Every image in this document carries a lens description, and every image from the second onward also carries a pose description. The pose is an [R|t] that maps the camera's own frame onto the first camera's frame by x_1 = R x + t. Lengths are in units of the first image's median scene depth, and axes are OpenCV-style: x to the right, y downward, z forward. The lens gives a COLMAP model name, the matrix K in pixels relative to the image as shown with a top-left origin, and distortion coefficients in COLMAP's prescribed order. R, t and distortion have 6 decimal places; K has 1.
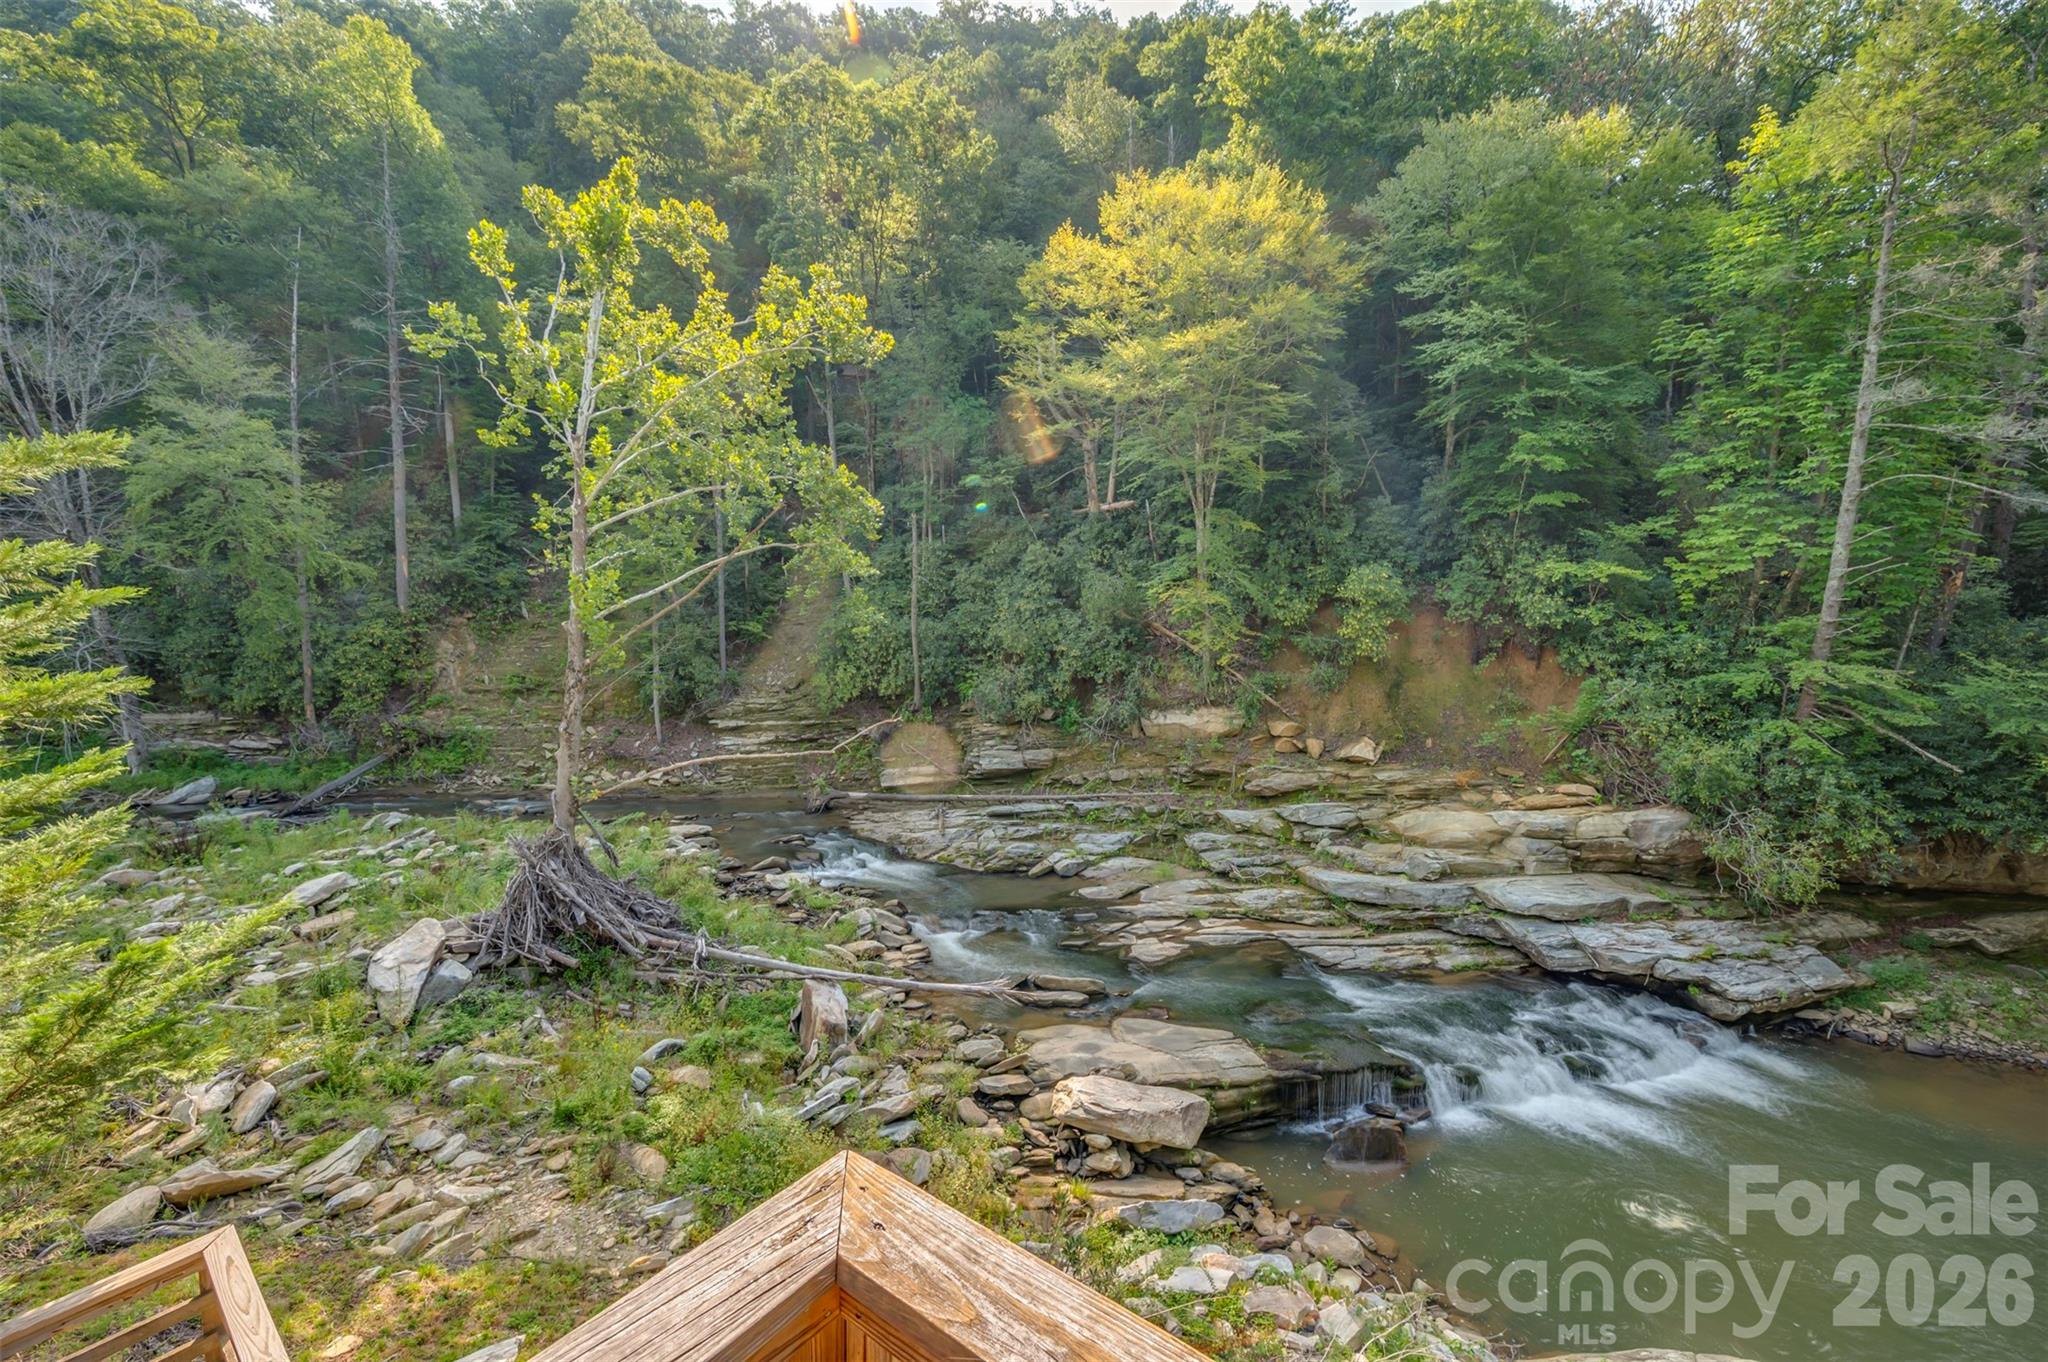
lens RADIAL K [[806.3, 0, 1028.0], [0, 806.3, 684.0], [0, 0, 1]] dist [-0.001084, -0.000004]
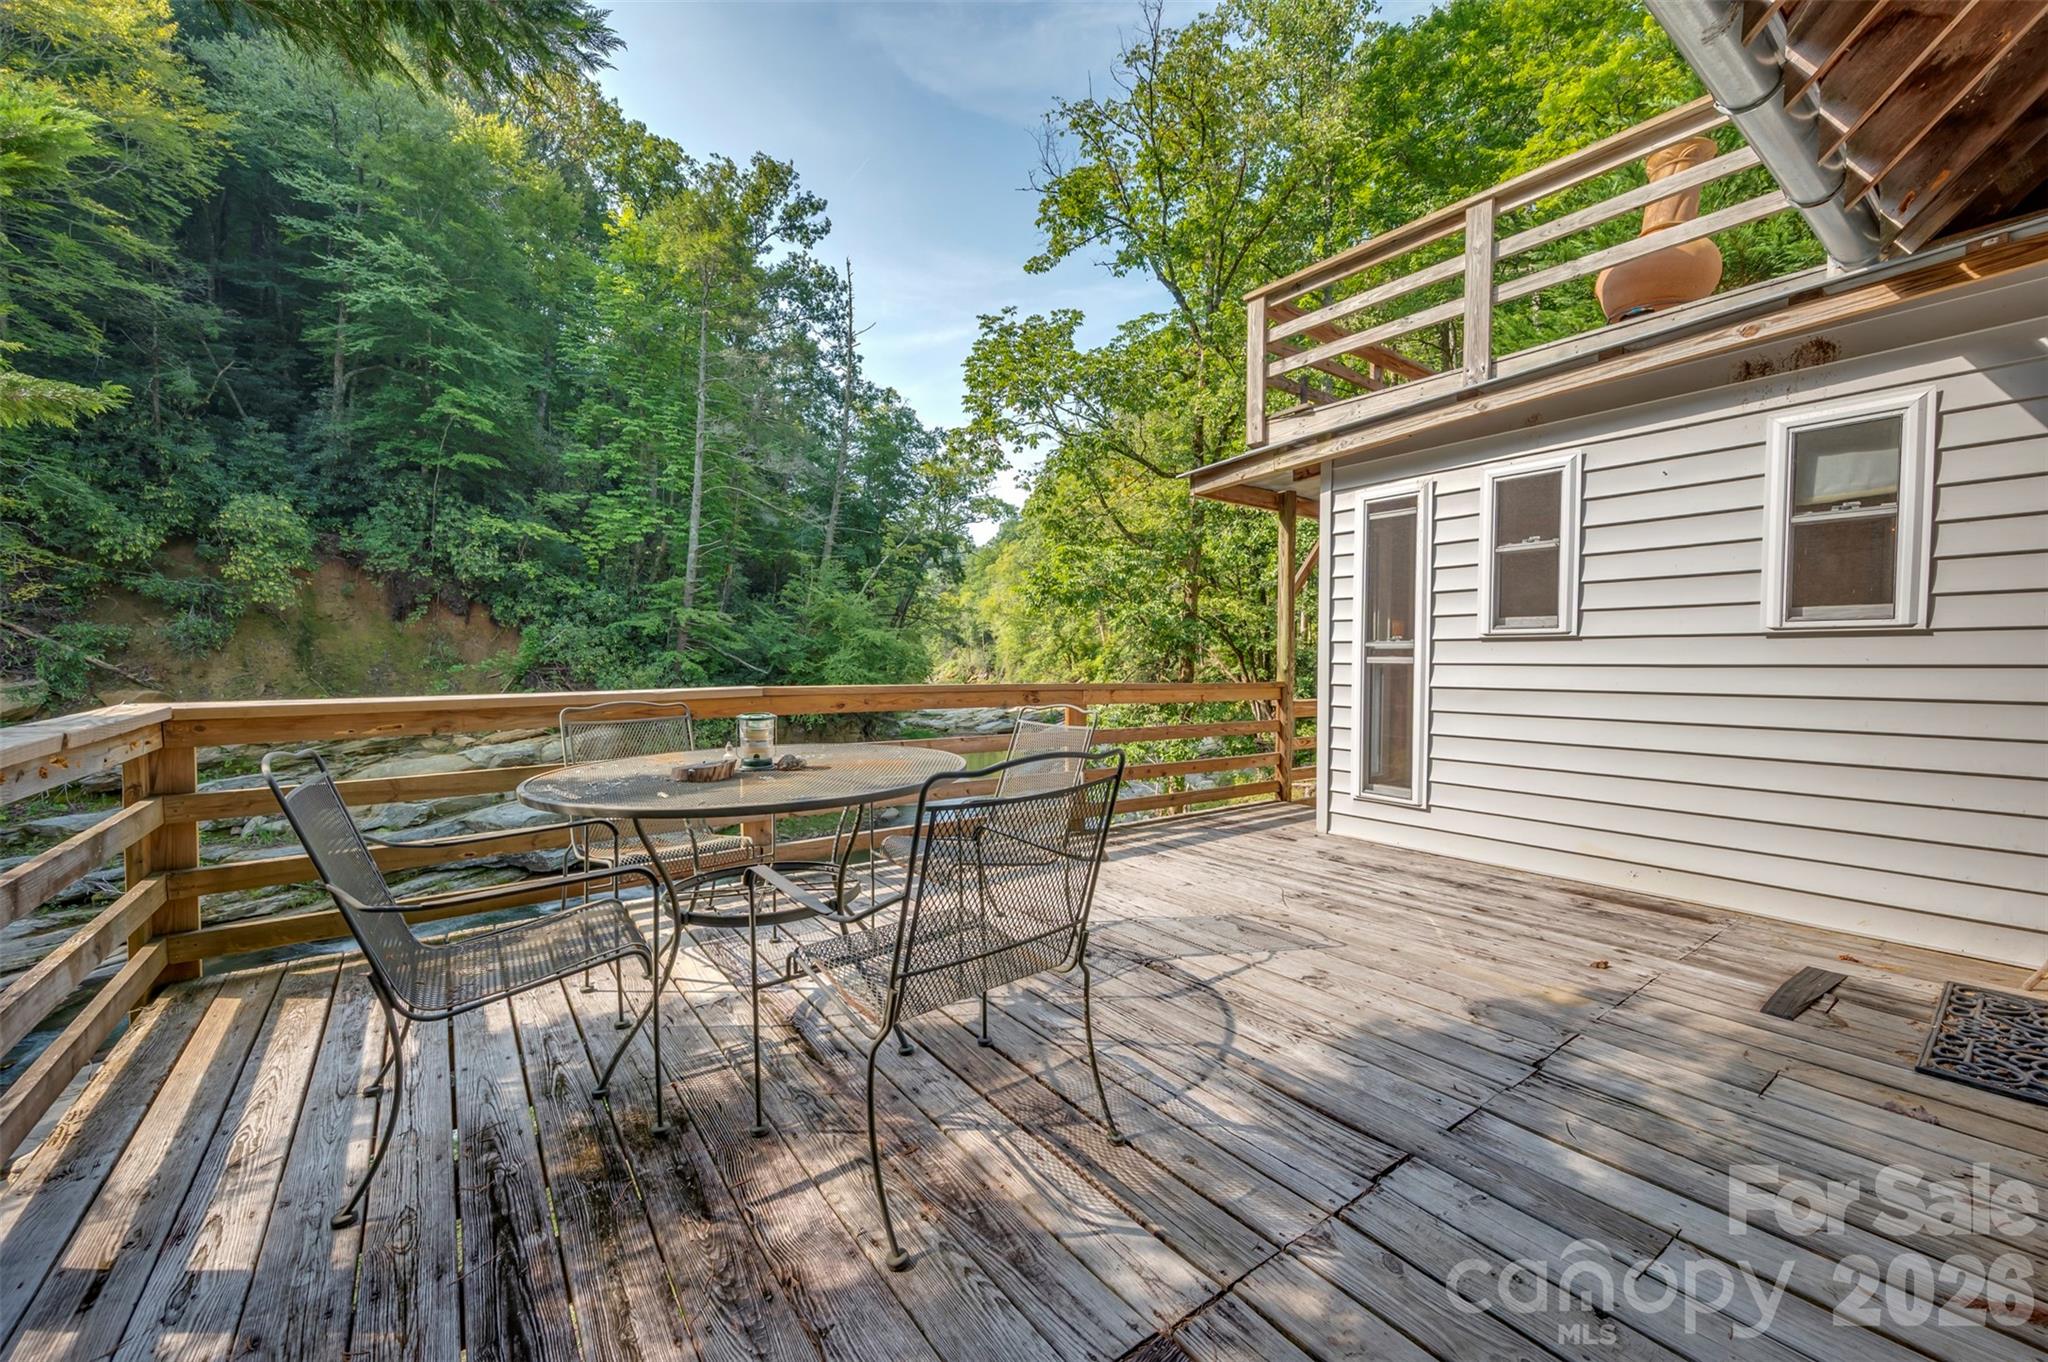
lens RADIAL K [[806.3, 0, 1029.2], [0, 806.3, 684.3], [0, 0, 1]] dist [-0.001084, -0.000004]
pose [[0.269308, -0.036711, 0.962354, -0.191572], [0.067506, 0.997535, 0.019162, 0.097337], [-0.960685, 0.059804, 0.271122, 0.035938]]
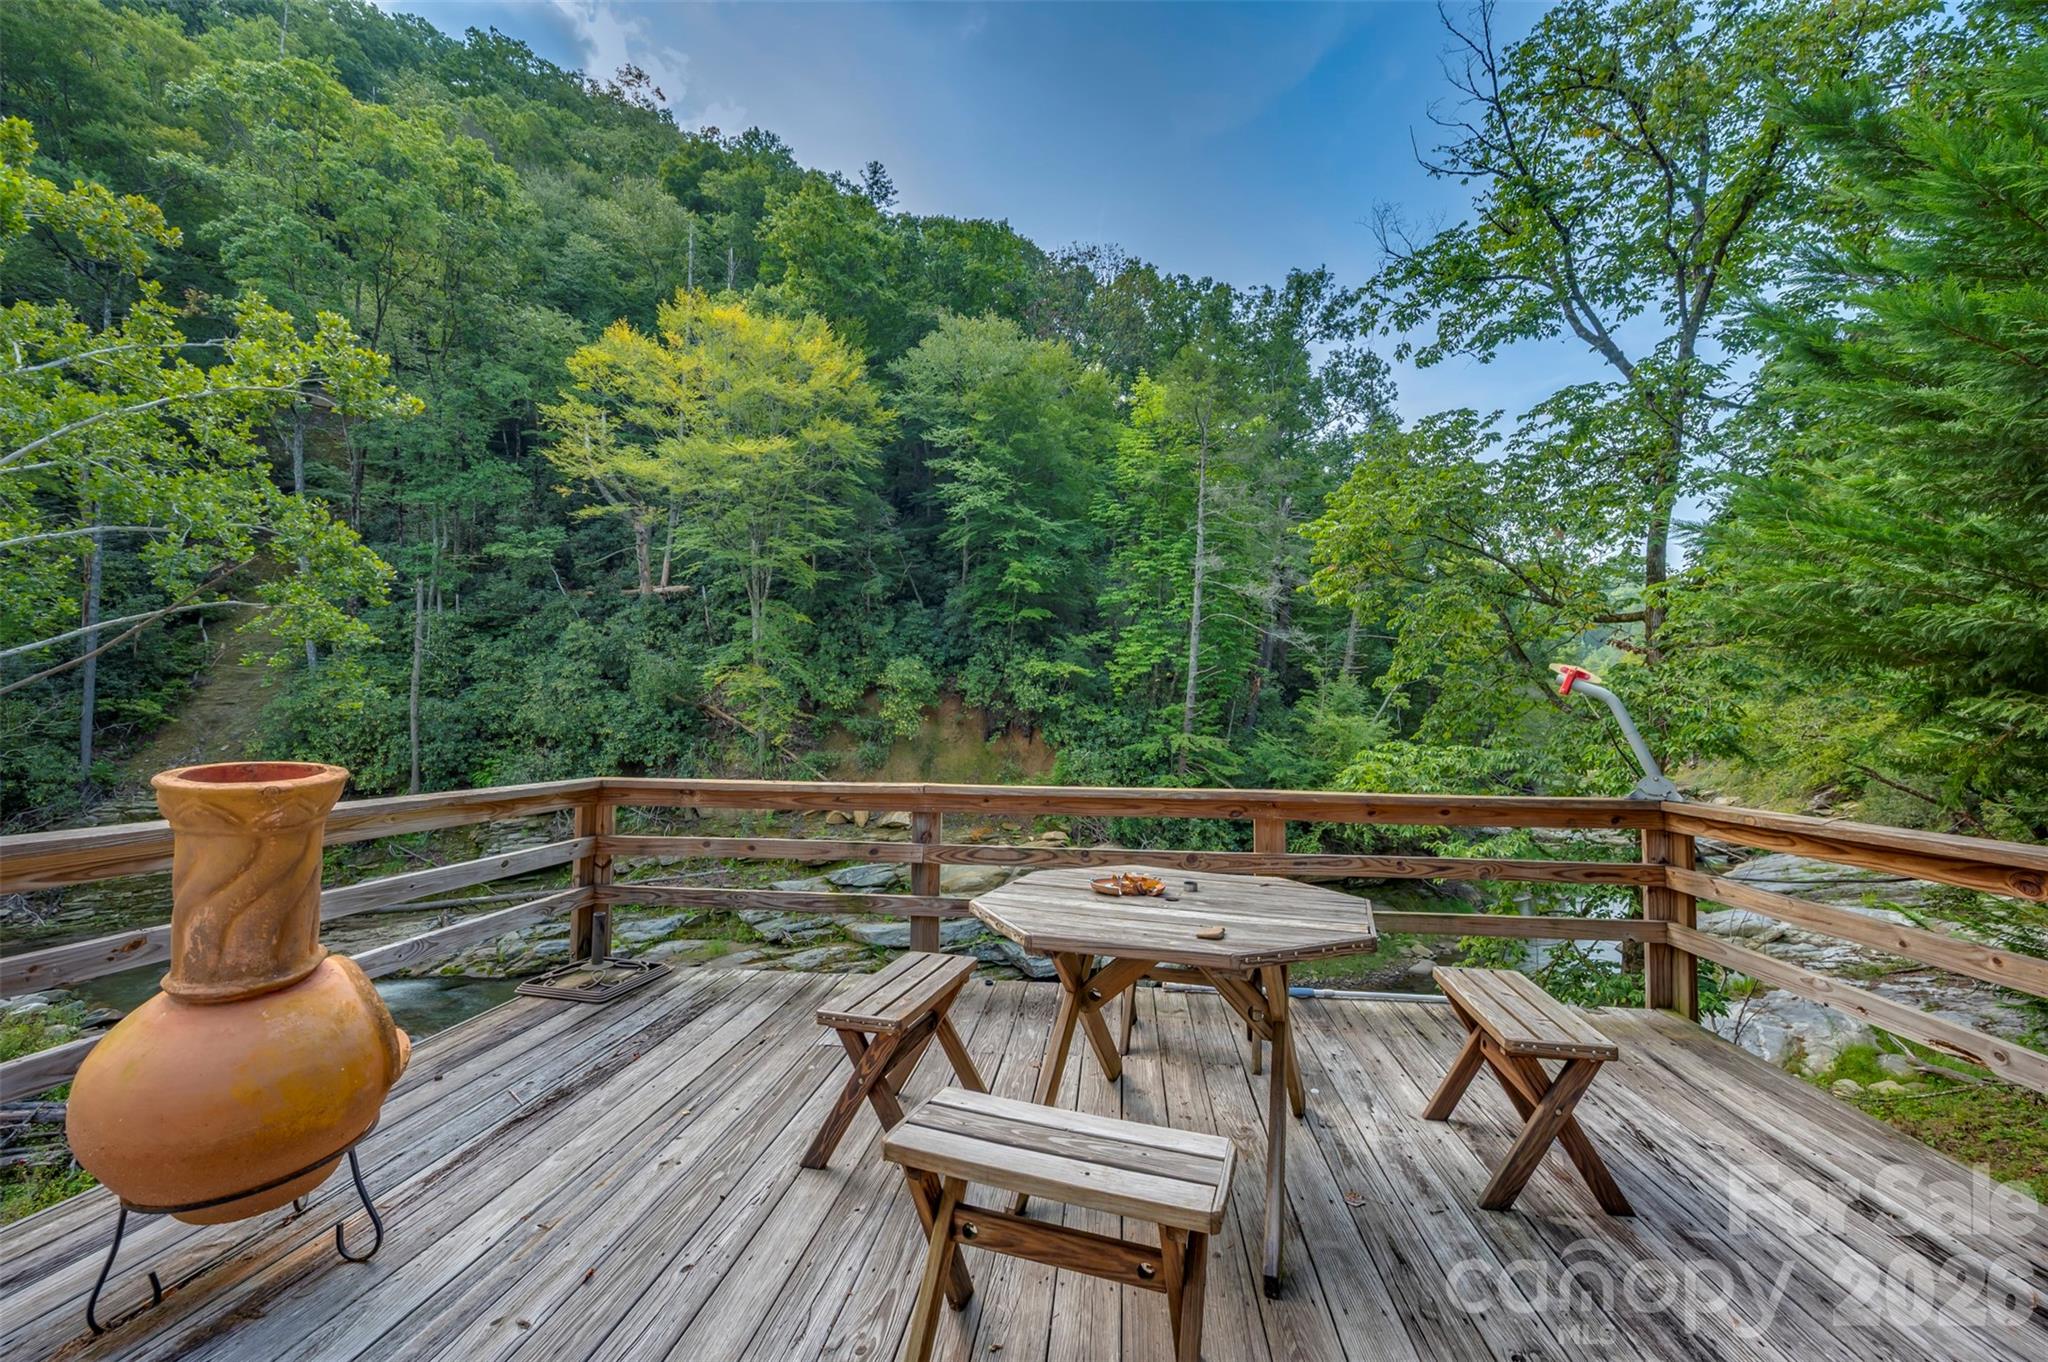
lens RADIAL K [[806.3, 0, 1030.6], [0, 806.3, 683.8], [0, 0, 1]] dist [-0.001084, -0.000004]
pose [[0.862284, 0.025310, 0.505792, -0.012901], [0.031579, 0.994119, -0.103583, 0.020334], [-0.505440, 0.105290, 0.856414, -0.109378]]
